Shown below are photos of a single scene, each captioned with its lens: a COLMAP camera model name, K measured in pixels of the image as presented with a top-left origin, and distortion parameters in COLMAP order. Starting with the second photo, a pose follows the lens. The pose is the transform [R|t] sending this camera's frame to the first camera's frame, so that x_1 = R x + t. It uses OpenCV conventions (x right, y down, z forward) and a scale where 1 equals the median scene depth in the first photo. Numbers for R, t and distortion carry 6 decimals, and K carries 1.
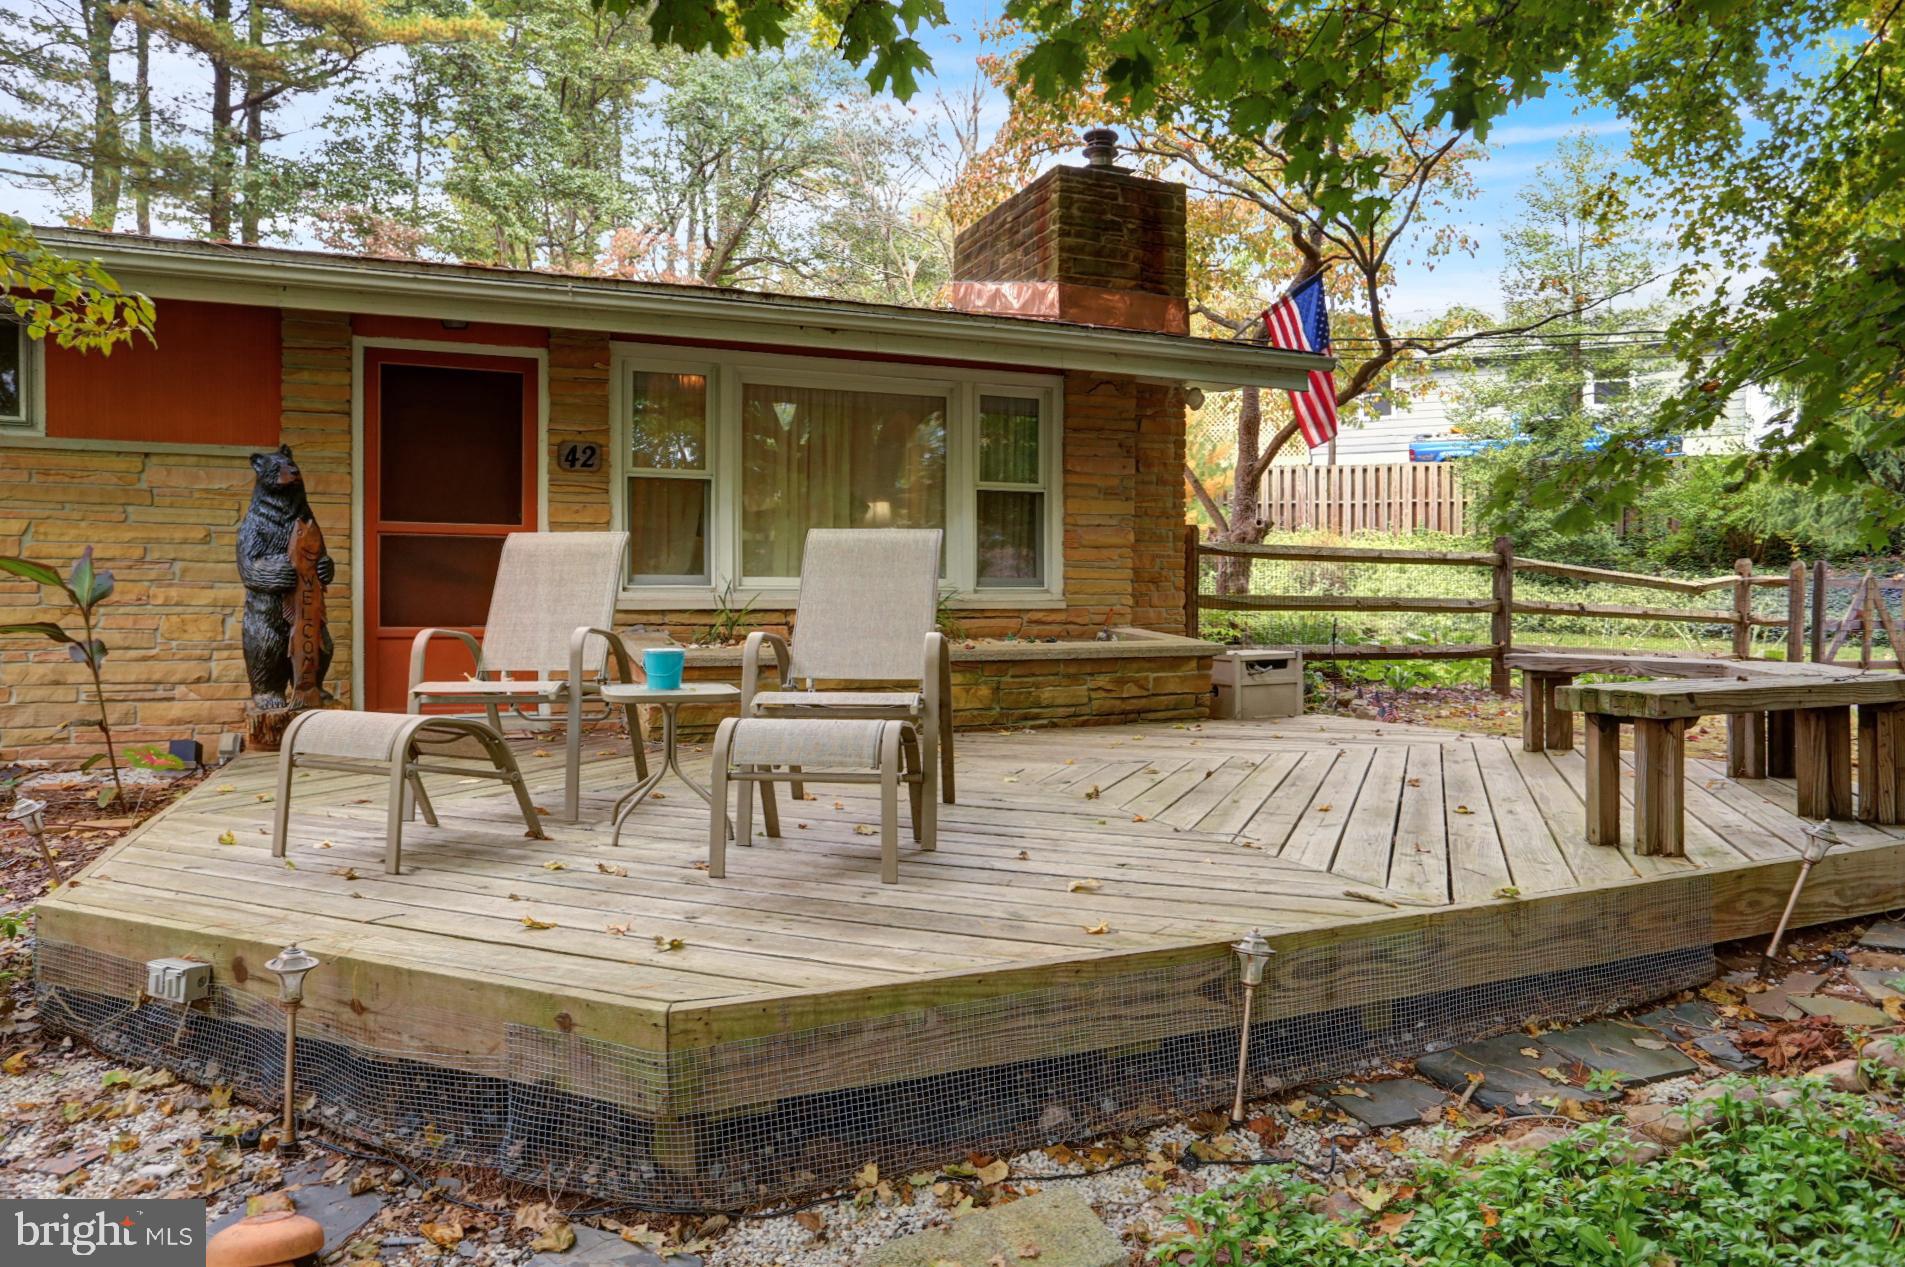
lens RADIAL K [[1245.4, 0, 952.5], [0, 1245.4, 633.5], [0, 0, 1]] dist [-0.060387, 0.050494]
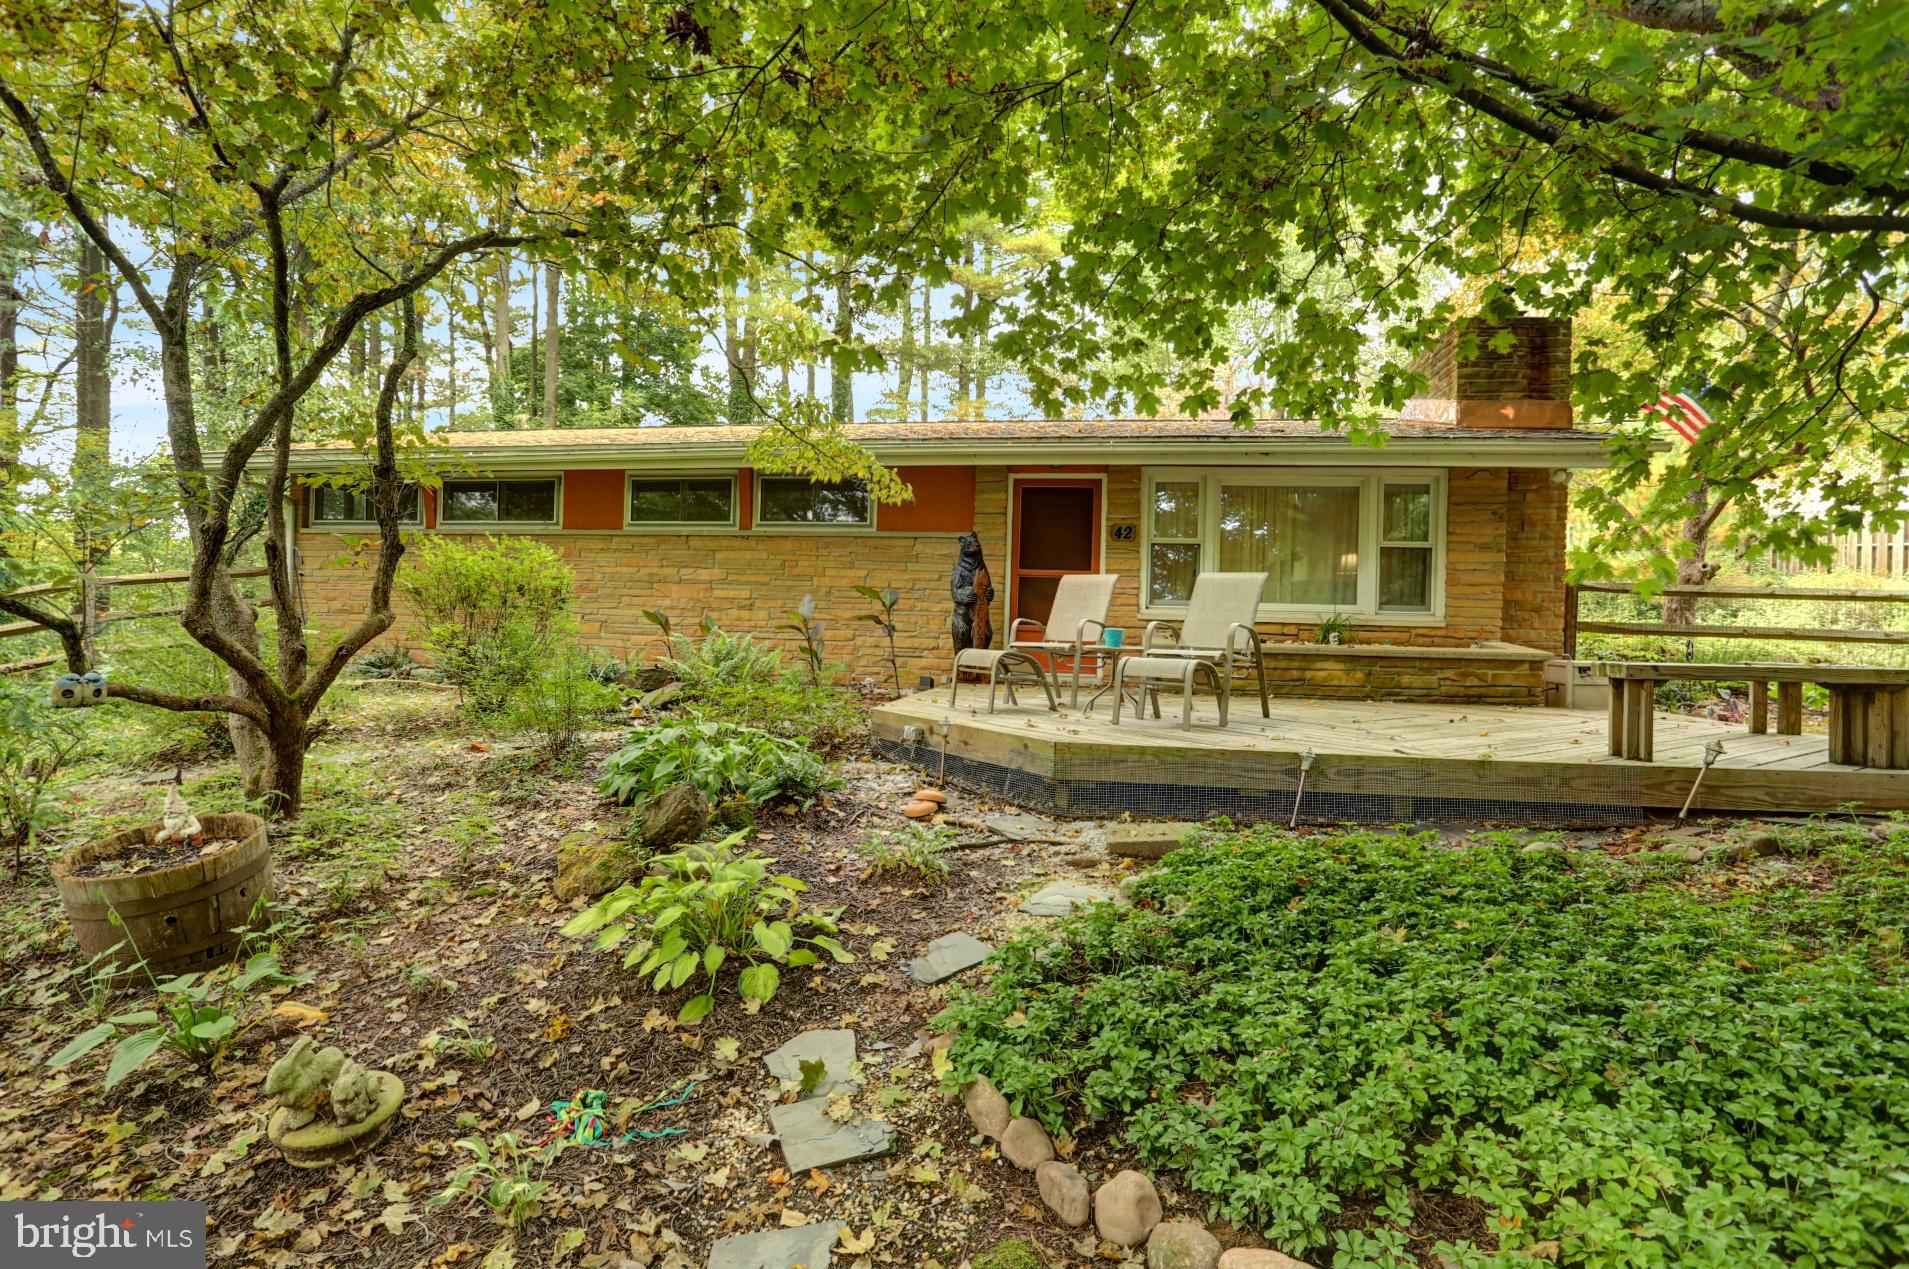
lens RADIAL K [[945.4, 0, 950.5], [0, 945.4, 646.7], [0, 0, 1]] dist [-0.074008, 0.031059]
pose [[0.853119, 0.034651, -0.520565, 0.212646], [-0.037375, 0.999287, 0.005266, 0.025201], [0.520377, 0.014963, 0.853806, -0.306061]]
